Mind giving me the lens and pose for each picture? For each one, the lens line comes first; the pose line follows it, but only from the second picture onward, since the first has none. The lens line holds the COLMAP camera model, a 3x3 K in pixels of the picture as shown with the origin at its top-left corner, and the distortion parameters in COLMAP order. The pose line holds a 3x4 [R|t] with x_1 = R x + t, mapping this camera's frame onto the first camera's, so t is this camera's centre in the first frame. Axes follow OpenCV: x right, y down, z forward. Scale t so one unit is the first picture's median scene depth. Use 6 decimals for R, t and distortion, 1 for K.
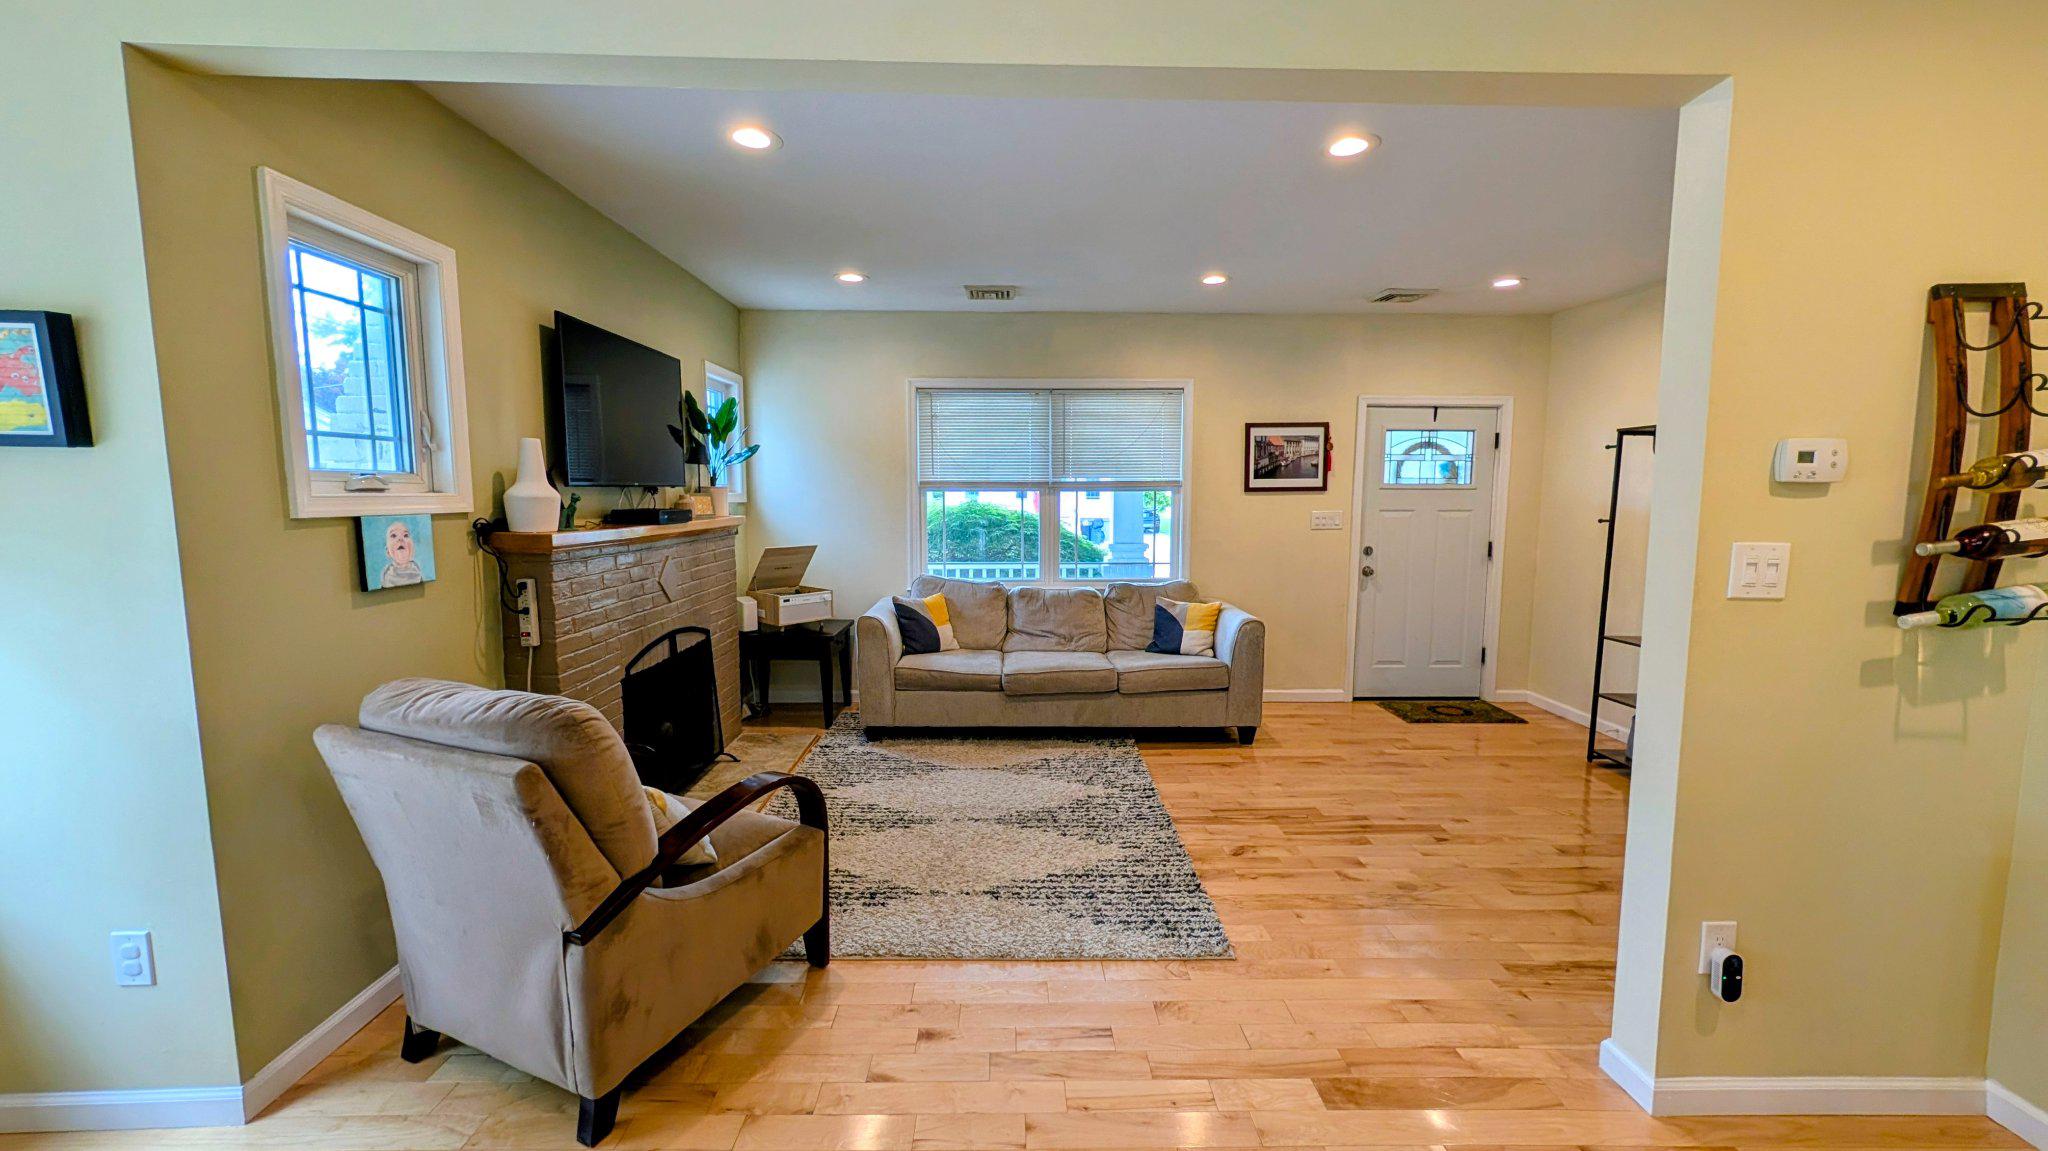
lens RADIAL K [[789.3, 0, 1015.9], [0, 789.3, 575.7], [0, 0, 1]] dist [0.001054, -0.000122]
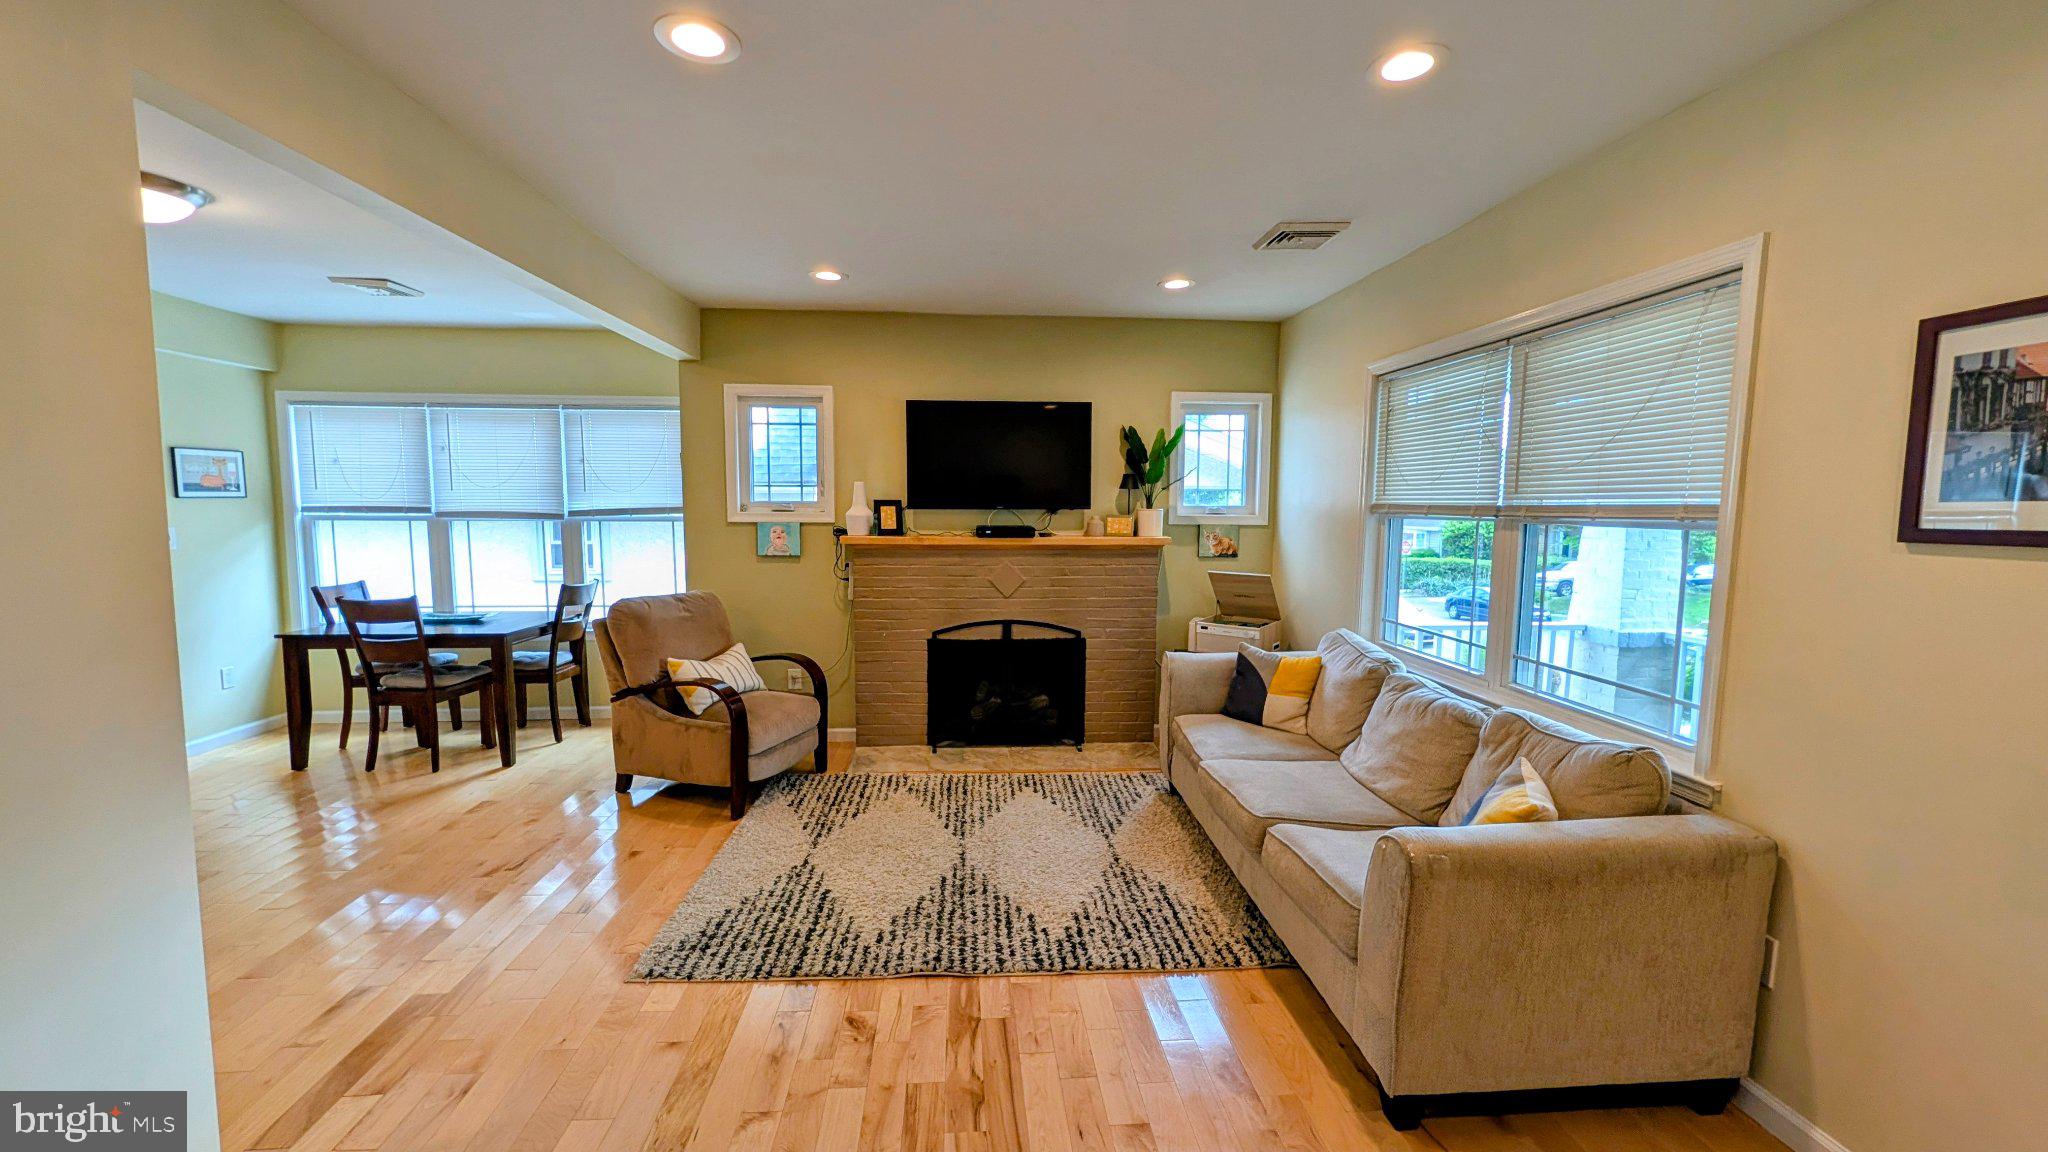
lens RADIAL K [[789.3, 0, 1015.9], [0, 789.3, 576.2], [0, 0, 1]] dist [0.001054, -0.000122]
pose [[0.057901, 0.095249, -0.993768, 0.736405], [-0.112210, 0.989751, 0.088327, -0.102421], [0.991996, 0.106396, 0.067995, 0.798864]]
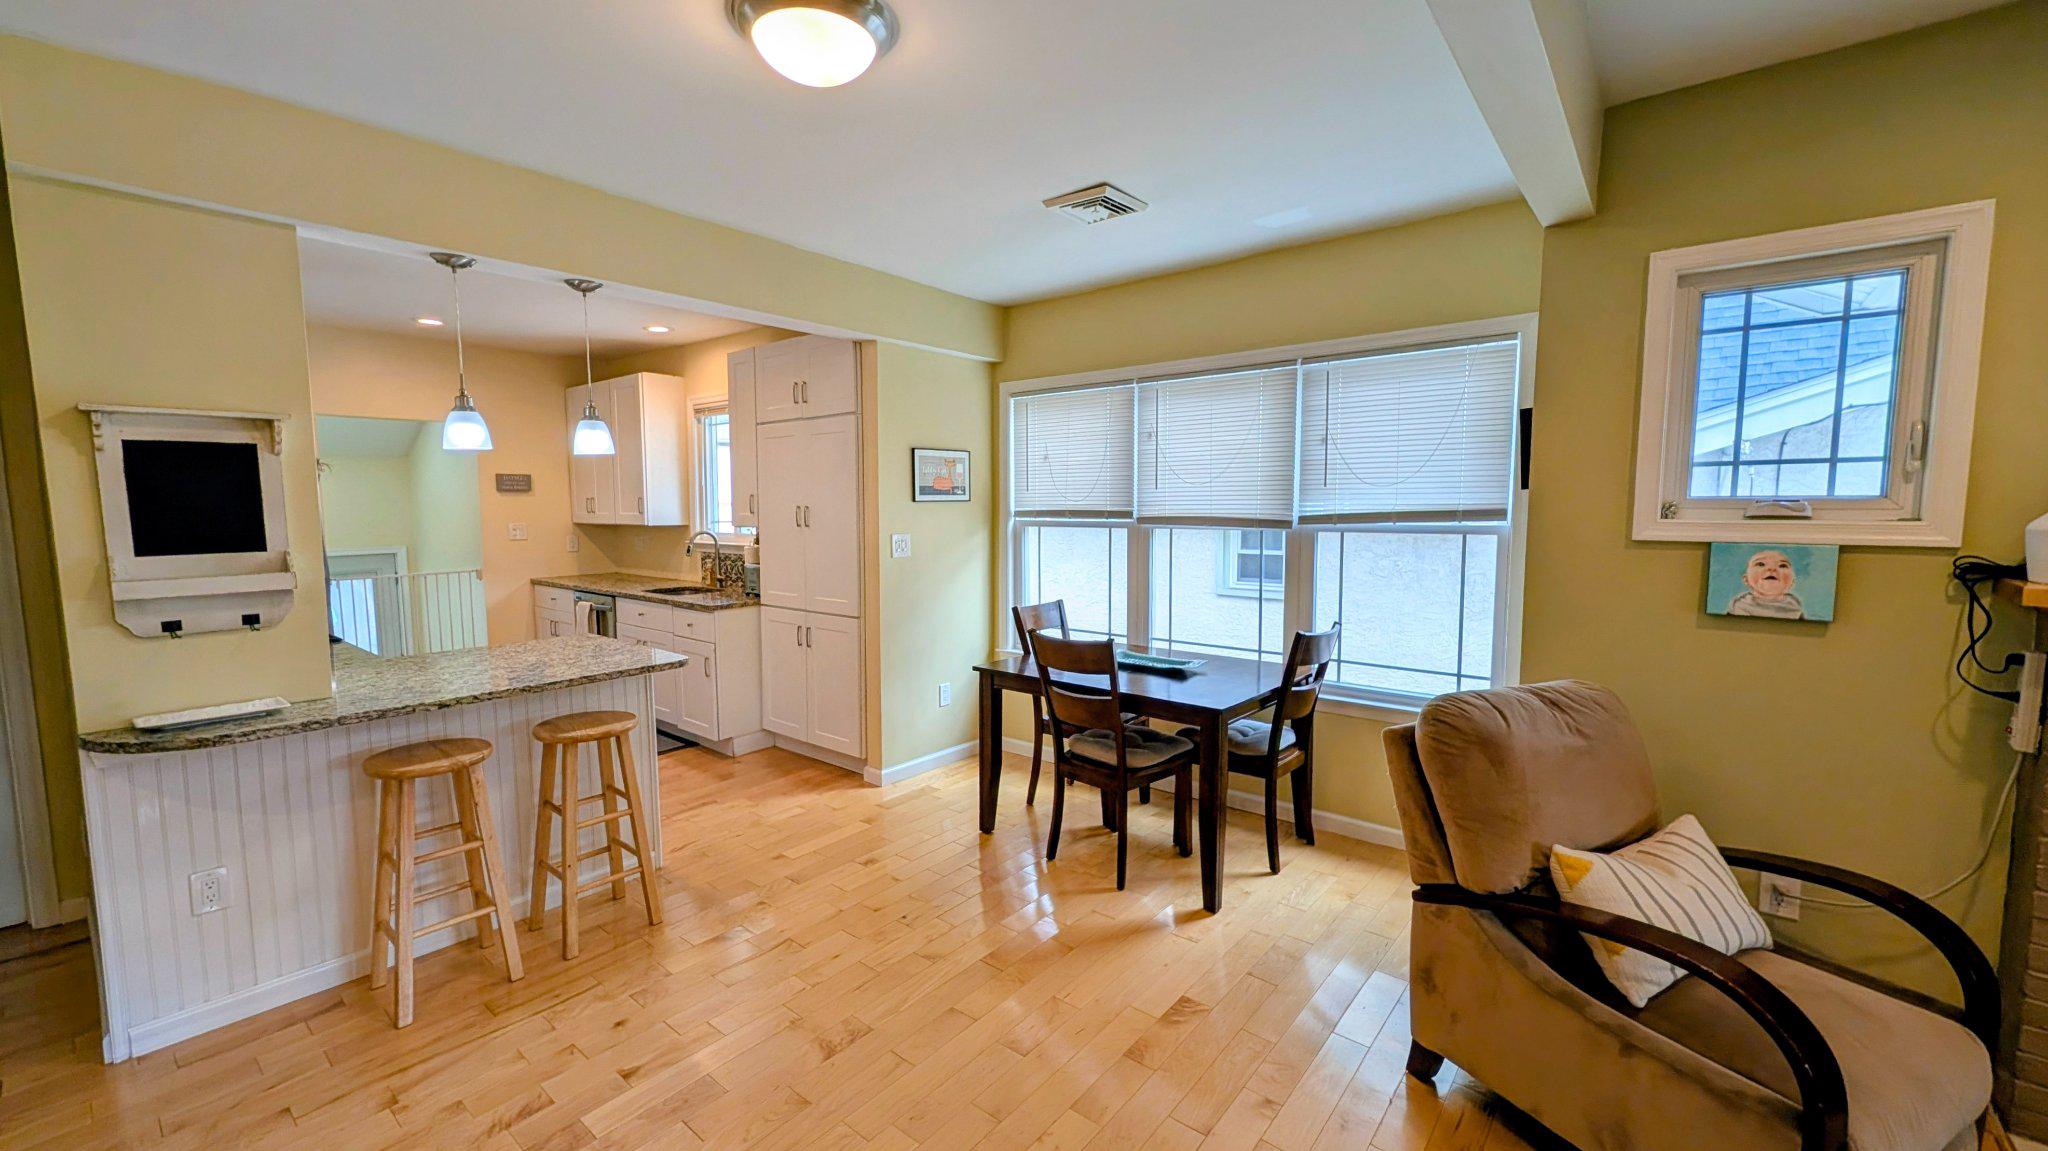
lens RADIAL K [[802.8, 0, 1015.7], [0, 802.8, 574.4], [0, 0, 1]] dist [0.001126, 0.000046]
pose [[-0.650246, 0.072606, -0.756246, 0.290890], [-0.074802, 0.984467, 0.158835, -0.066791], [0.756032, 0.159850, -0.634715, 0.493343]]
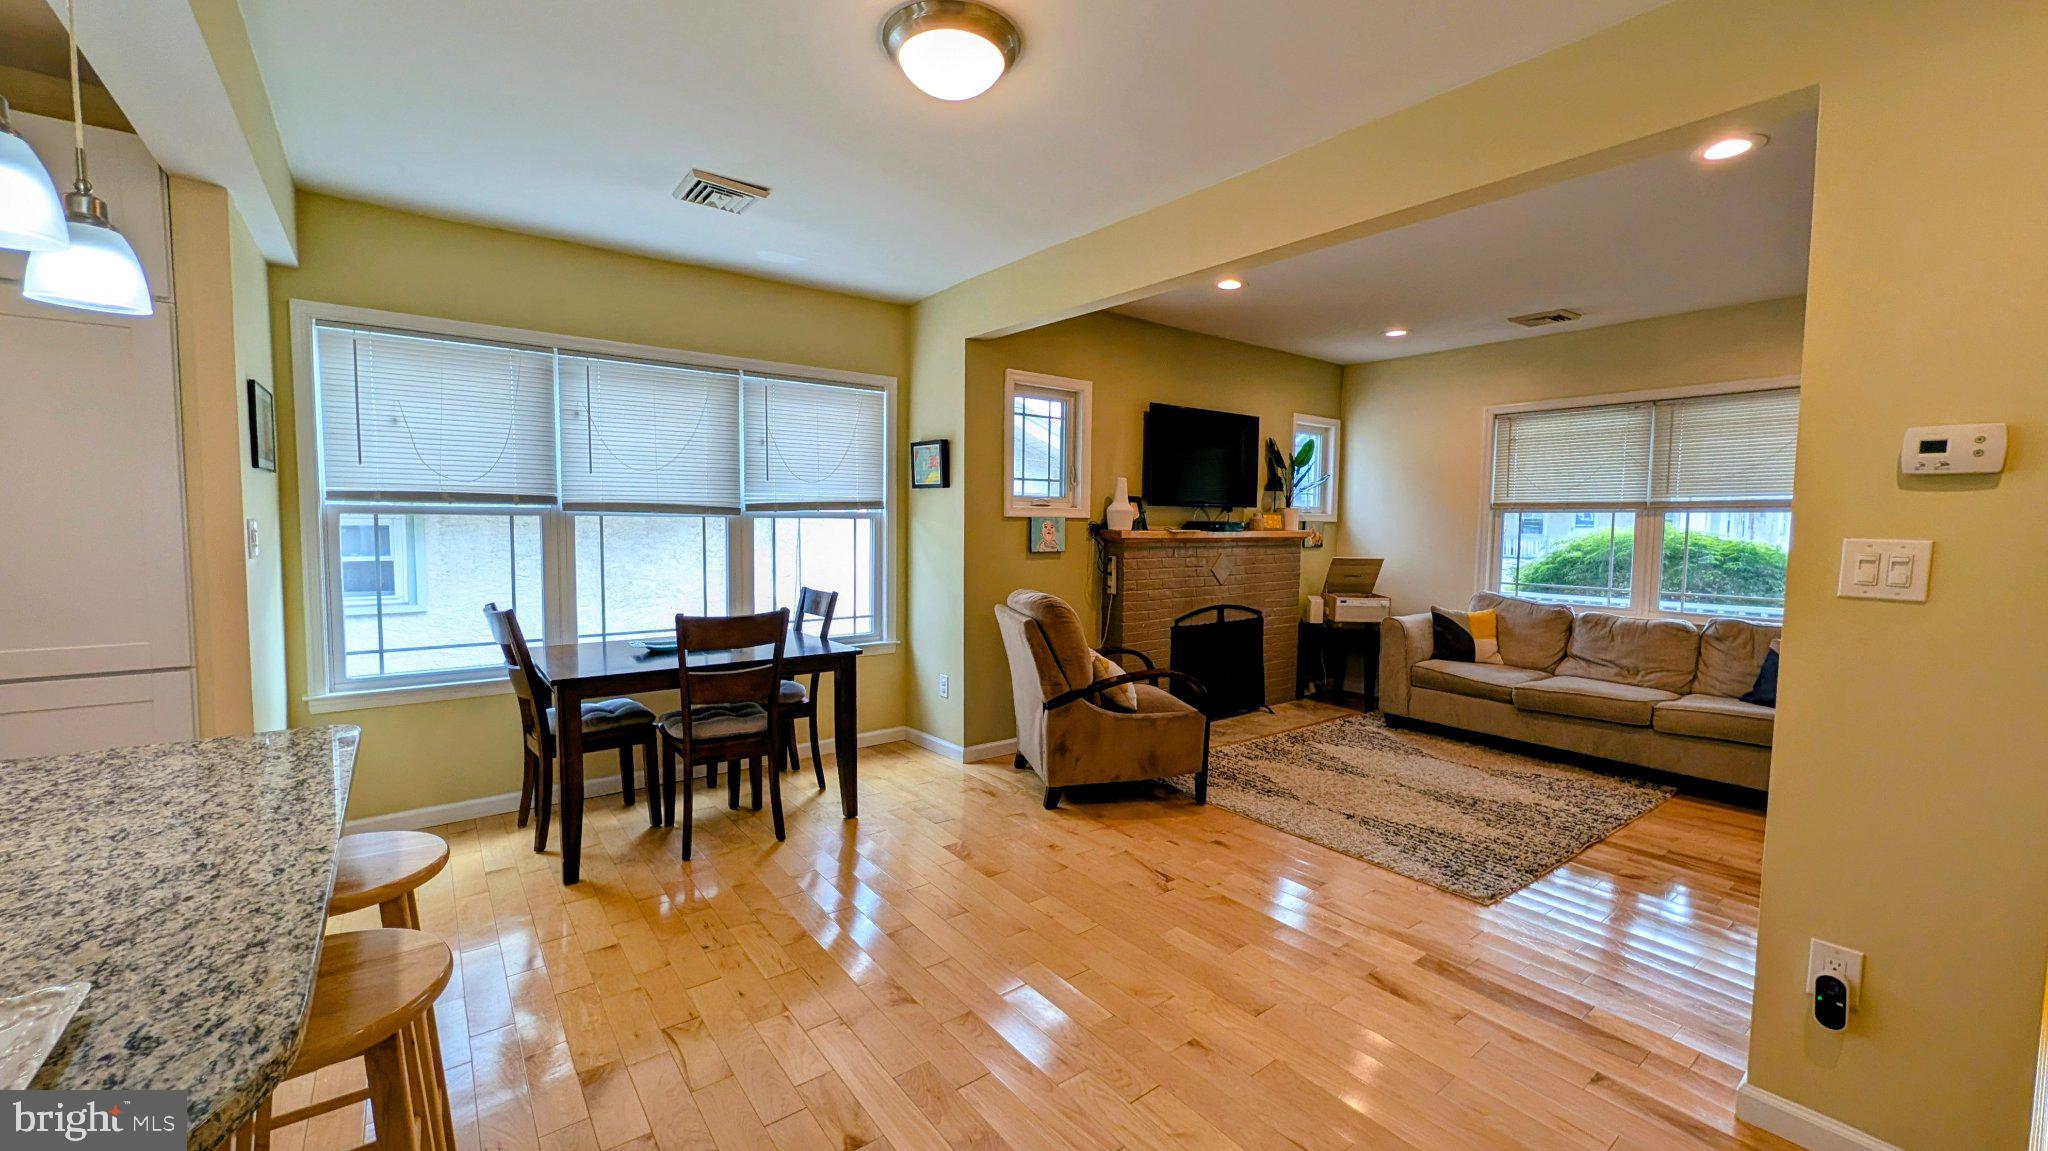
lens RADIAL K [[802.8, 0, 1015.7], [0, 802.8, 574.4], [0, 0, 1]] dist [0.001126, 0.000046]
pose [[0.594094, 0.058842, -0.802240, 0.454699], [-0.095095, 0.995465, 0.002592, 0.039651], [0.798755, 0.074749, 0.596996, -0.164531]]
